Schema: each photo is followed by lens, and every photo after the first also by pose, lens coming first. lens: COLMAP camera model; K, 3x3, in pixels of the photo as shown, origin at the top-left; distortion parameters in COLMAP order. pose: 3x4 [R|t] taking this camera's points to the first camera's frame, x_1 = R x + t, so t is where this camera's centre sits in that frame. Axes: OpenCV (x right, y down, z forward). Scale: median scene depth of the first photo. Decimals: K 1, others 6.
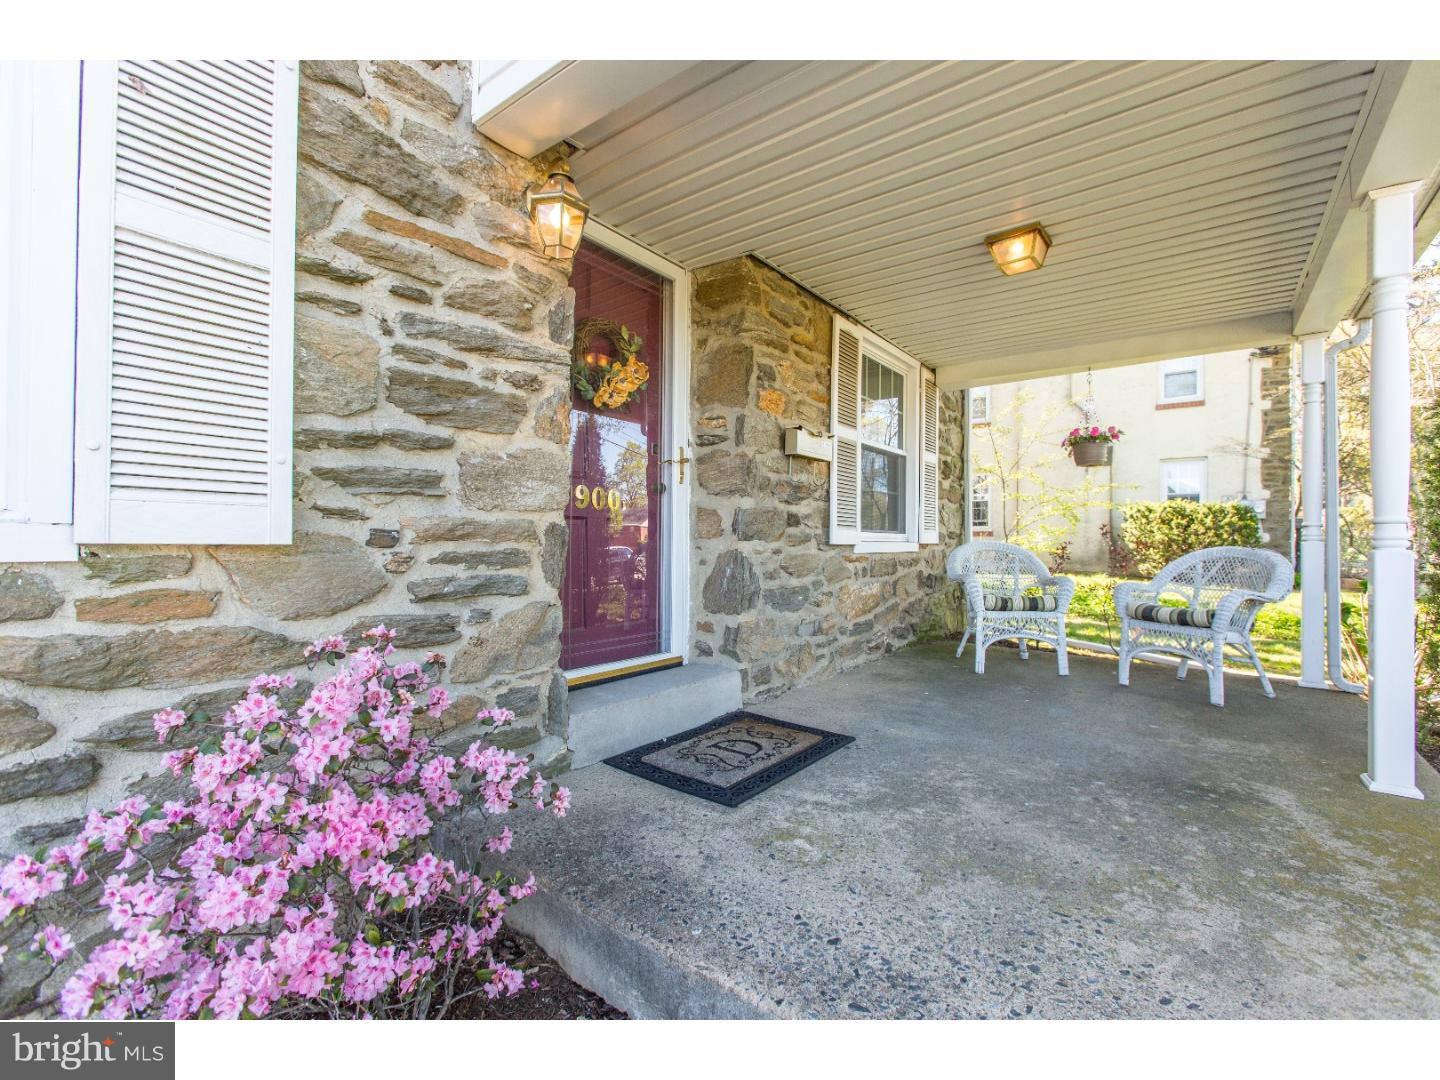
lens RADIAL K [[647.2, 0, 768.9], [0, 647.2, 516.0], [0, 0, 1]] dist [-0.001437, 0.000156]
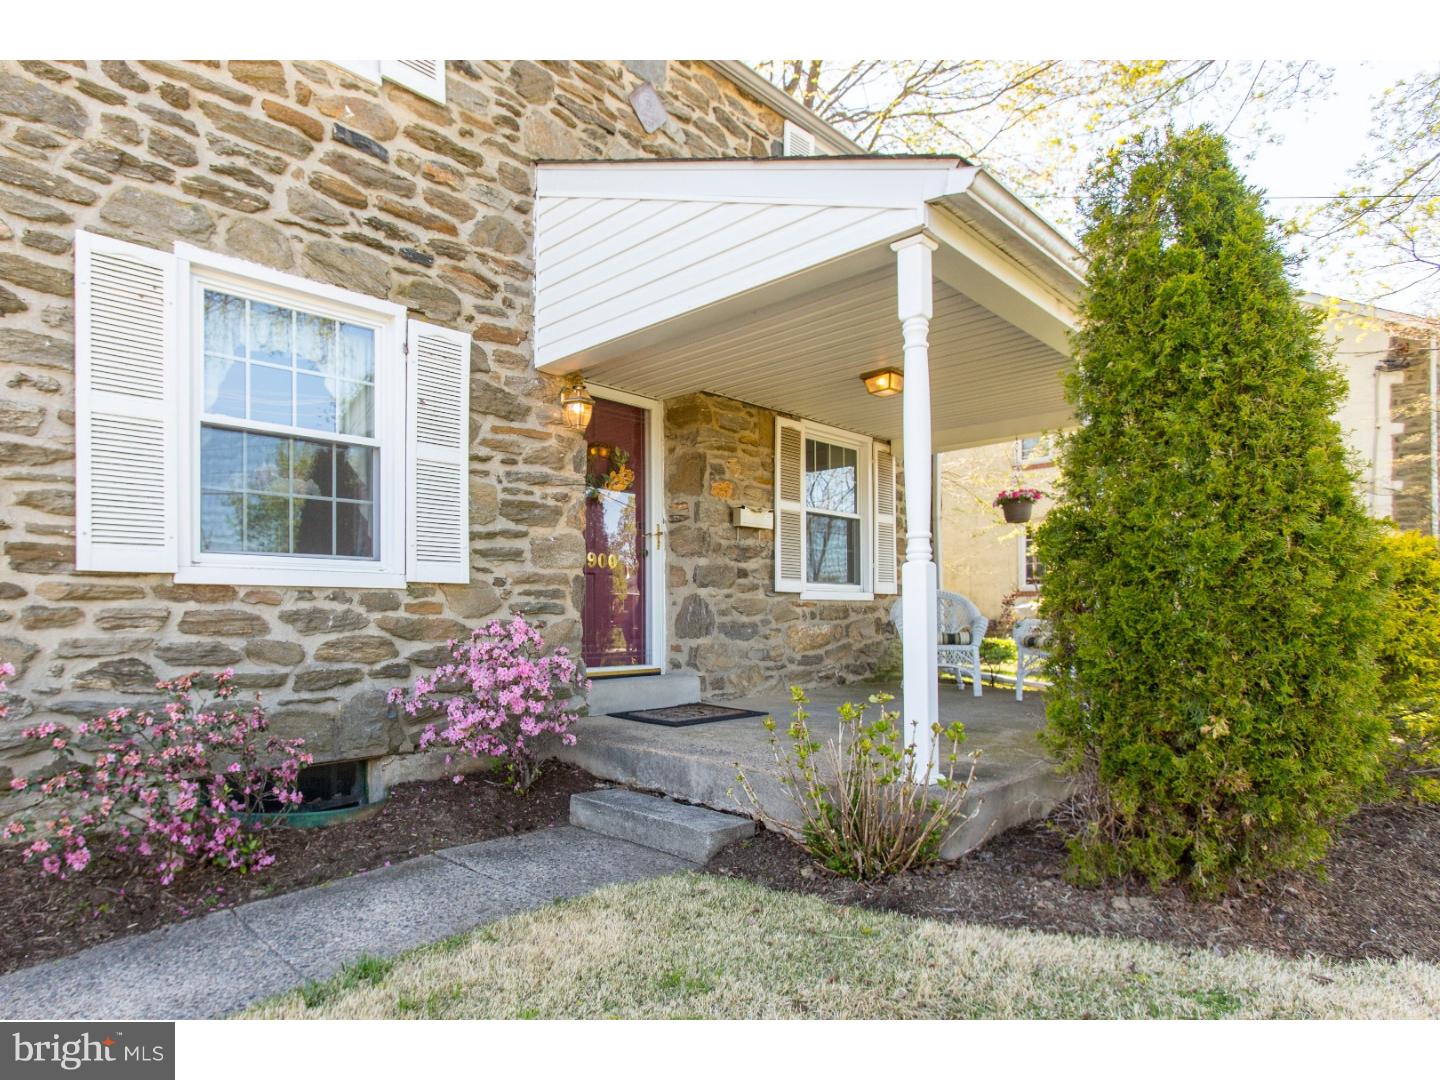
lens RADIAL K [[815.0, 0, 720.0], [0, 815.0, 540.0], [0, 0, 1]] dist [0.001794, 0.000083]
pose [[0.992557, -0.028904, -0.118303, 0.224006], [0.022747, 0.998332, -0.053066, 0.029790], [0.119640, 0.049980, 0.991559, -0.814992]]
